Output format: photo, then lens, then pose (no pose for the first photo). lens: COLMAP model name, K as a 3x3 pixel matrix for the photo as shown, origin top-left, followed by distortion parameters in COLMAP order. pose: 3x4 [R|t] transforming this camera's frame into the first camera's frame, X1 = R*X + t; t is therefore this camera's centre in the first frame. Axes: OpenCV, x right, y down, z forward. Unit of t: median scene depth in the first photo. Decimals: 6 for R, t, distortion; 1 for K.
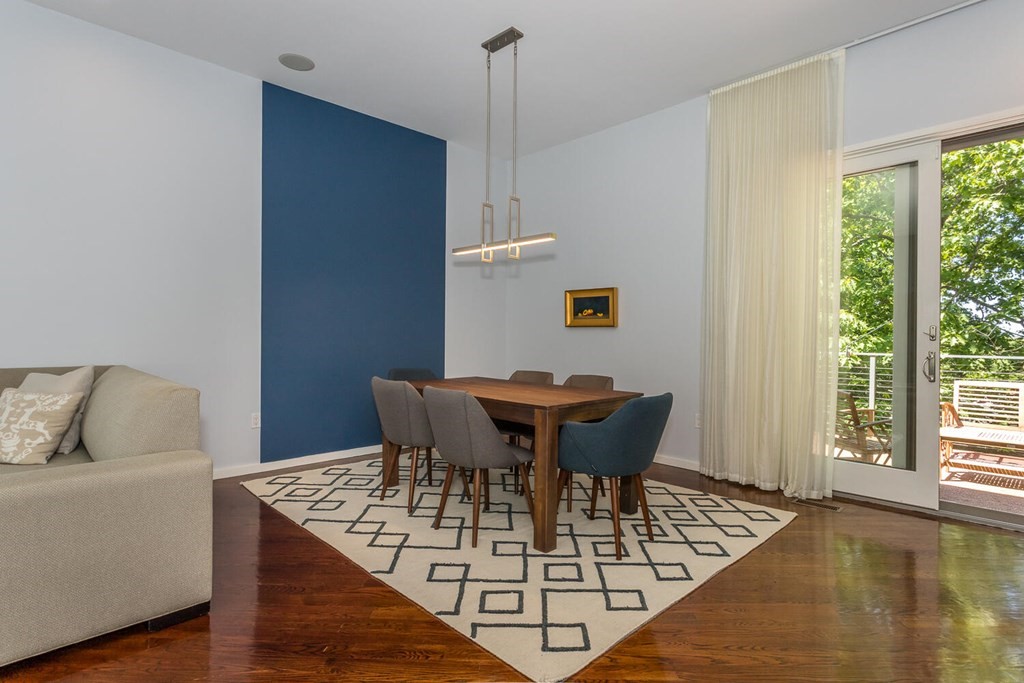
lens RADIAL K [[507.6, 0, 518.3], [0, 507.6, 345.3], [0, 0, 1]] dist [-0.003238, -0.000294]
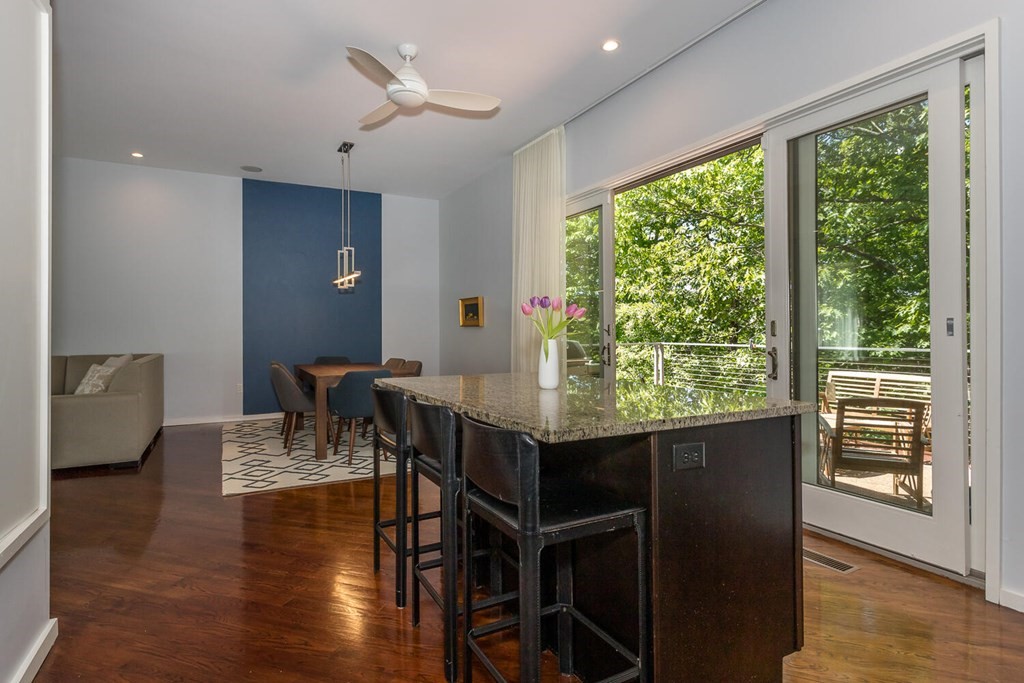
lens RADIAL K [[507.6, 0, 503.1], [0, 507.6, 335.2], [0, 0, 1]] dist [-0.003238, -0.000294]
pose [[0.960370, -0.009893, -0.278554, 0.646891], [0.006646, 0.999899, -0.012596, 0.004149], [0.278650, 0.010246, 0.960338, -0.277735]]
